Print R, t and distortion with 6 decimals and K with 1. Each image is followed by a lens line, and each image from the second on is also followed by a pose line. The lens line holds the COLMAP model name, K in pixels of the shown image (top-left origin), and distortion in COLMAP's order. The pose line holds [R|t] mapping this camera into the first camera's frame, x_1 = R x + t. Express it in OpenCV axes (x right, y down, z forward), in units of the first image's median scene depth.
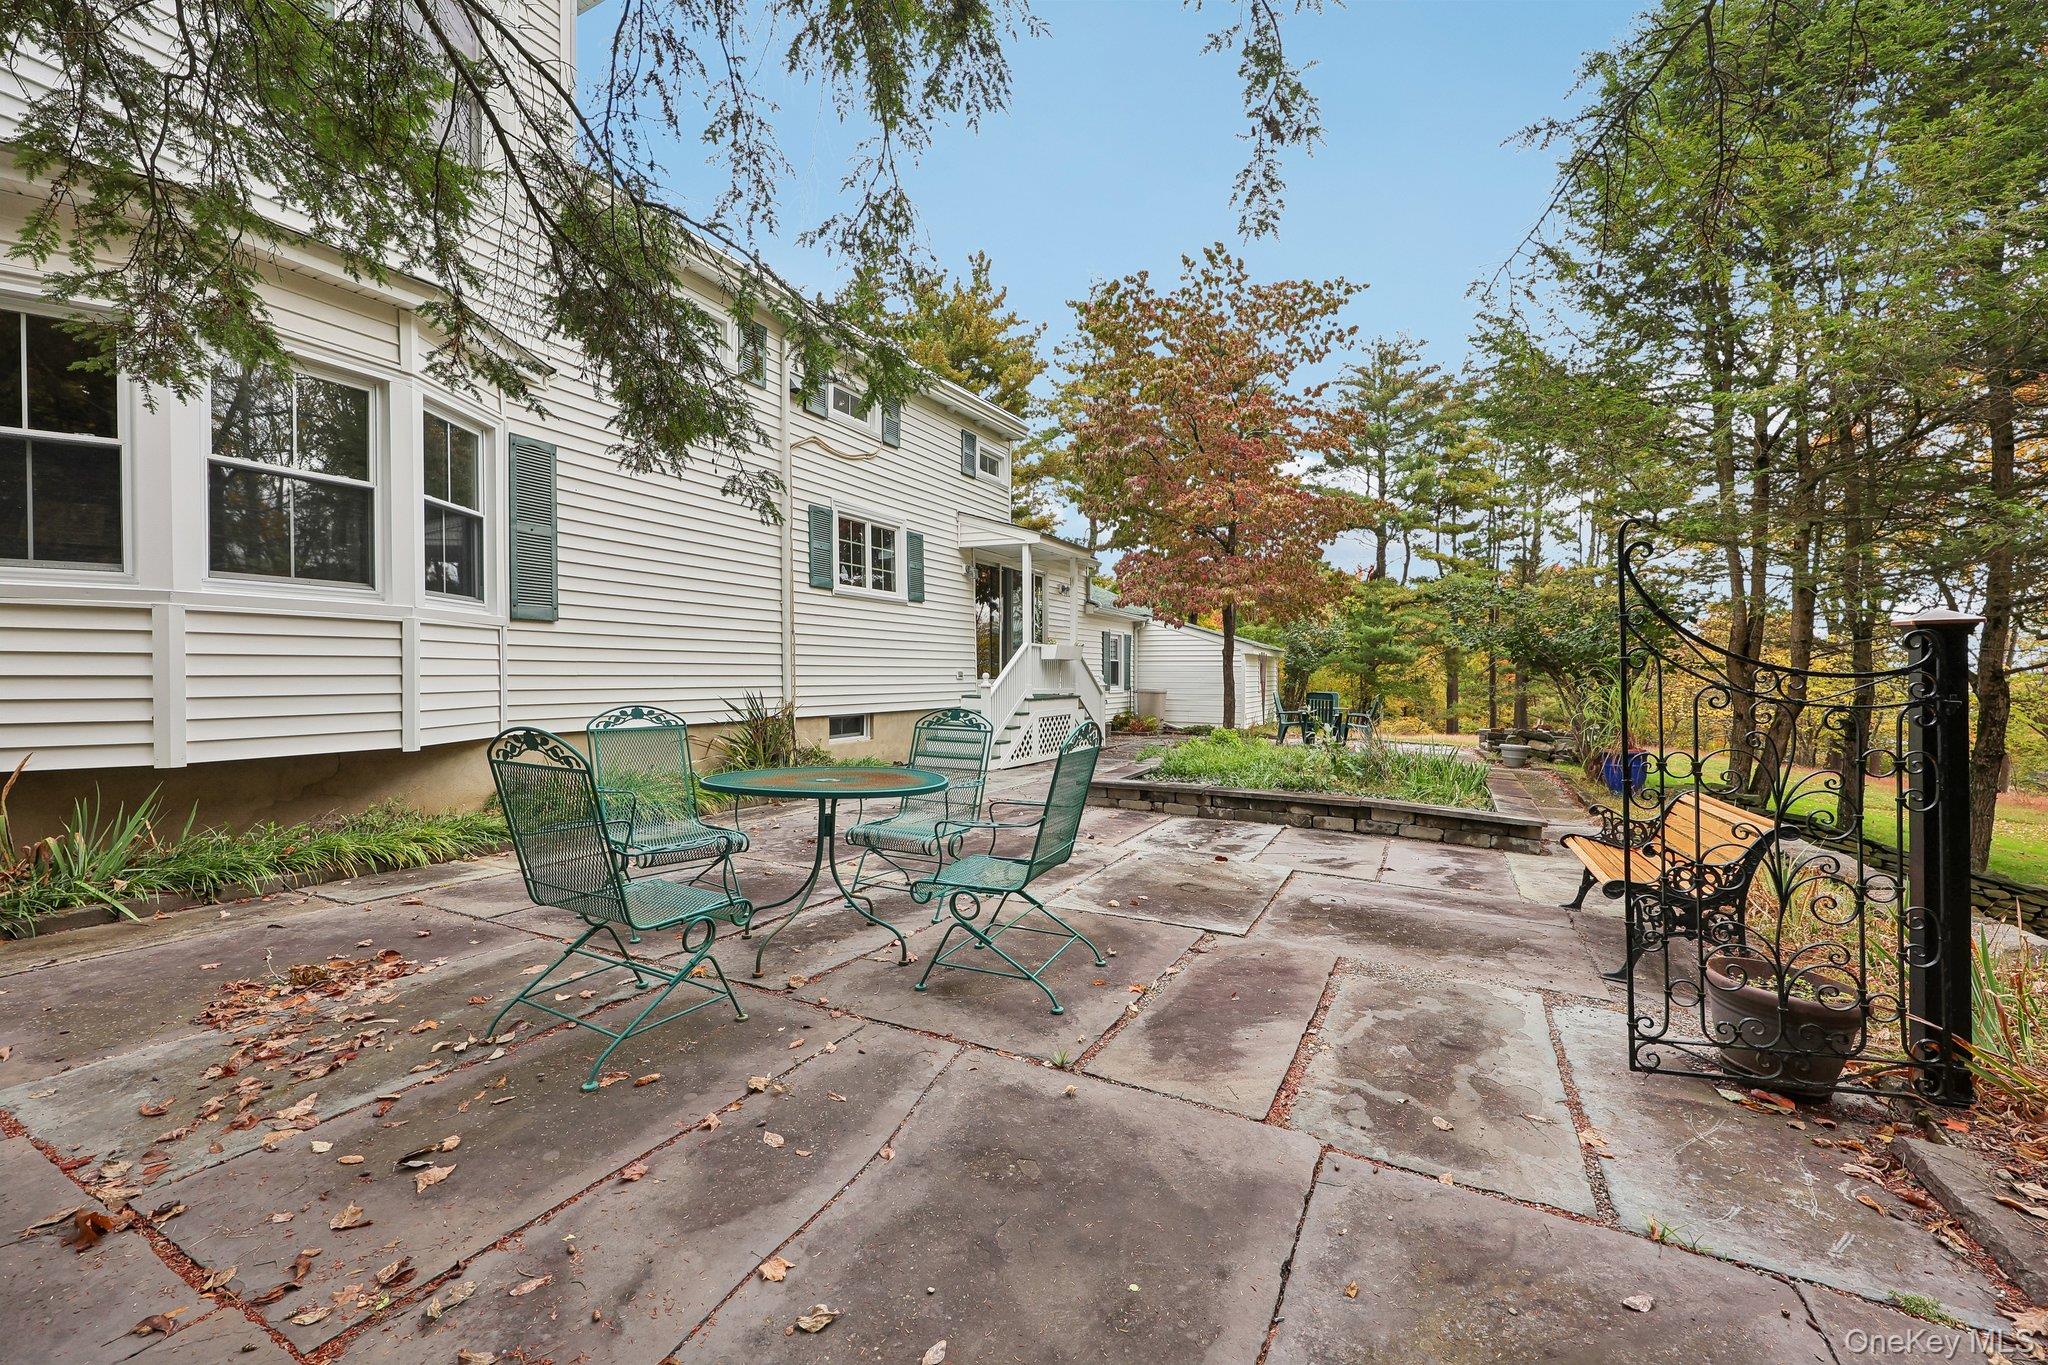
lens RADIAL K [[826.0, 0, 1018.7], [0, 826.0, 678.8], [0, 0, 1]] dist [0.004515, 0.000324]
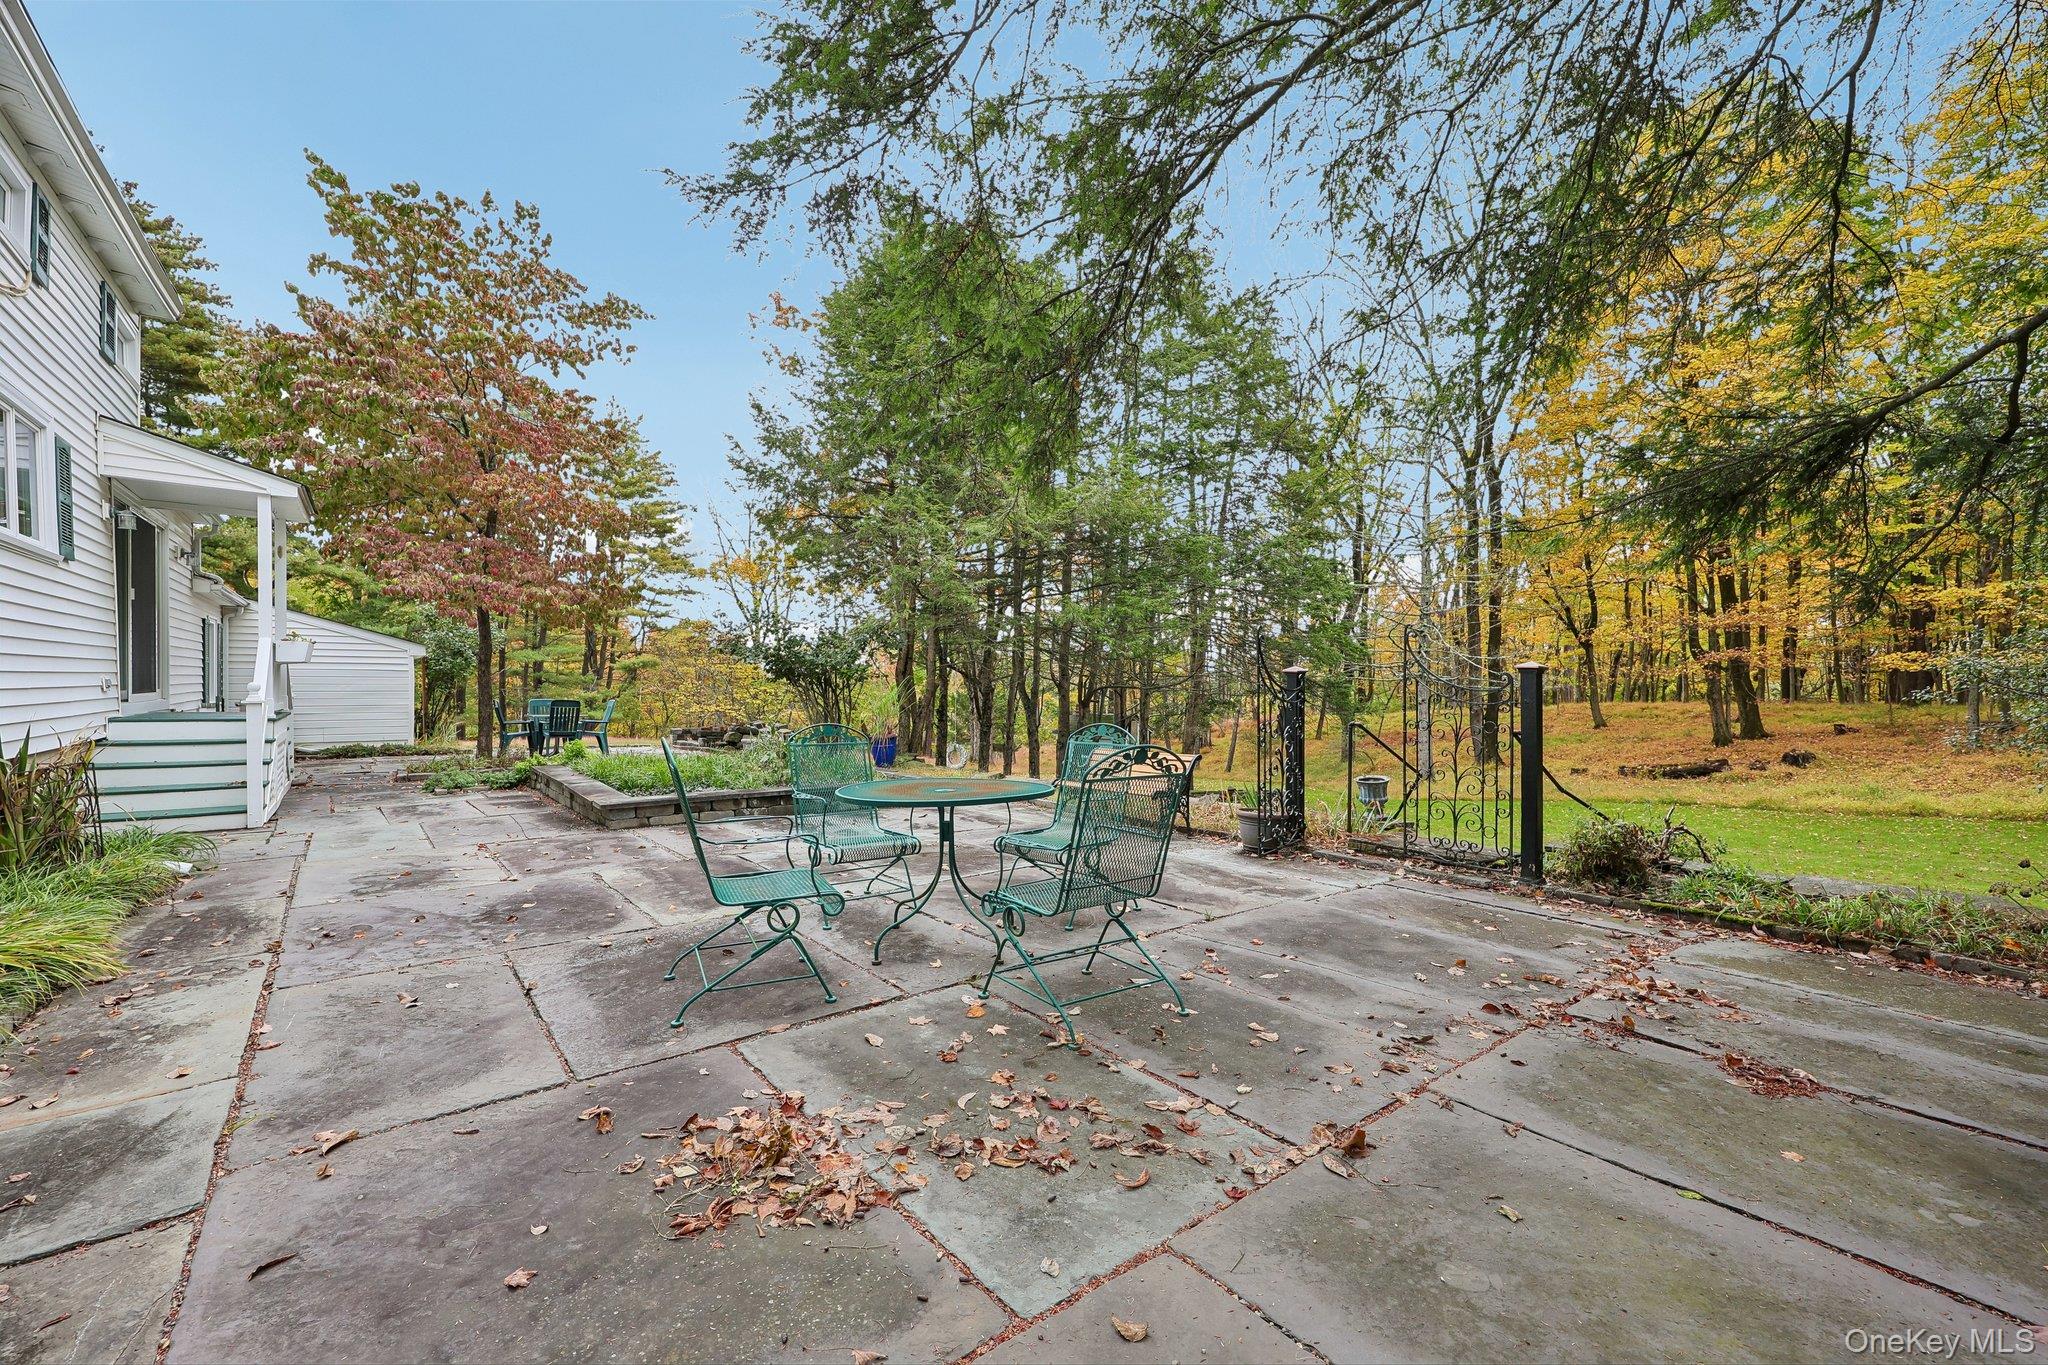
lens RADIAL K [[826.0, 0, 1023.9], [0, 826.0, 683.8], [0, 0, 1]] dist [0.004515, 0.000324]
pose [[0.403917, -0.000650, 0.914795, -1.544523], [-0.002165, 0.999996, 0.001666, -0.026453], [-0.914793, -0.002654, 0.403915, 0.596125]]
